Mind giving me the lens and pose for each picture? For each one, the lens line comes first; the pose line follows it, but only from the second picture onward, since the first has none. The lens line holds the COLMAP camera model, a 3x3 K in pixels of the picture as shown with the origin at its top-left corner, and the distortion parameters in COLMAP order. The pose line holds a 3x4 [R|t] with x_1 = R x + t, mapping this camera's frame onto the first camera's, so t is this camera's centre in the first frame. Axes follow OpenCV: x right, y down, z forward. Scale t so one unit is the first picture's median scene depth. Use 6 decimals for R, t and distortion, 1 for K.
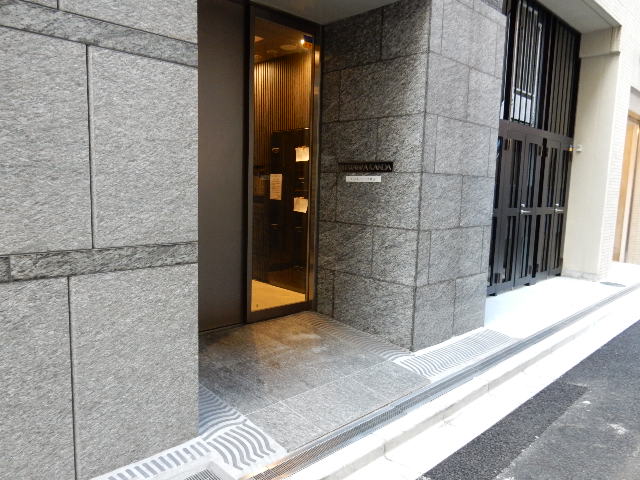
lens RADIAL K [[471.2, 0, 322.7], [0, 471.2, 240.8], [0, 0, 1]] dist [0.003078, 0.000358]
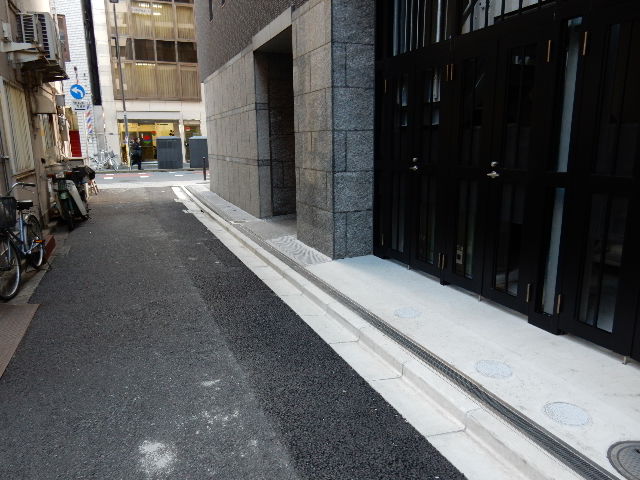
lens RADIAL K [[471.2, 0, 319.8], [0, 471.2, 240.1], [0, 0, 1]] dist [0.003078, 0.000358]
pose [[-0.368138, 0.169659, -0.914161, 1.760695], [-0.104091, 0.969509, 0.221849, -0.152402], [0.923926, 0.176827, -0.339253, 1.686293]]
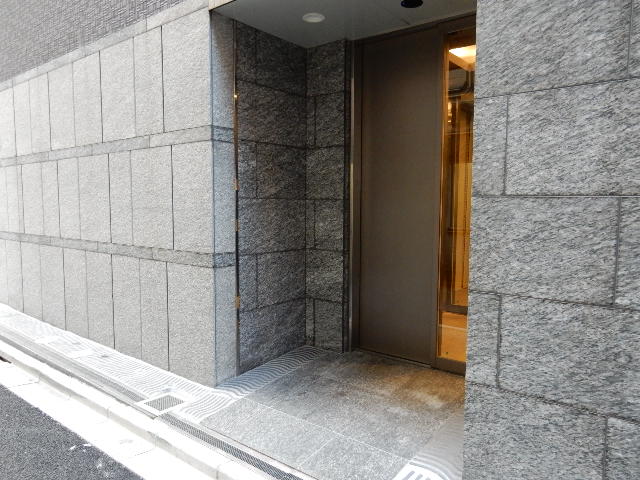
lens RADIAL K [[471.2, 0, 319.5], [0, 471.2, 242.6], [0, 0, 1]] dist [0.003078, 0.000358]
pose [[0.122240, 0.053074, -0.991080, 0.791213], [-0.116853, 0.992394, 0.038731, -0.083565], [0.985598, 0.111077, 0.127512, 0.719936]]
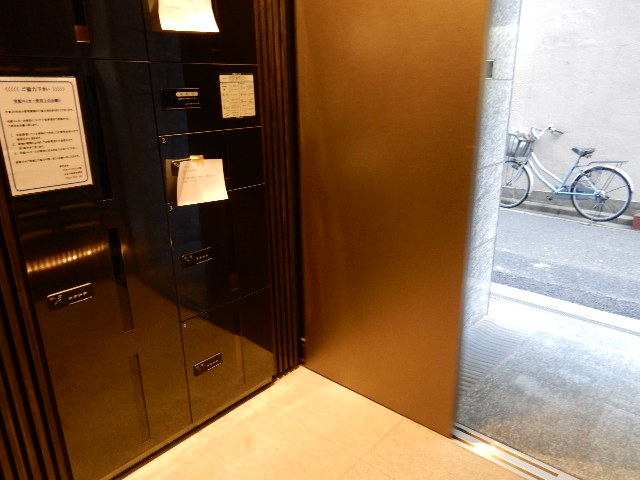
lens RADIAL K [[471.2, 0, 323.3], [0, 471.2, 241.5], [0, 0, 1]] dist [0.003078, 0.000358]
pose [[-0.085516, -0.331145, 0.939697, -0.509285], [0.122115, 0.932558, 0.339742, -0.191501], [-0.988825, 0.143804, -0.039311, 1.327657]]
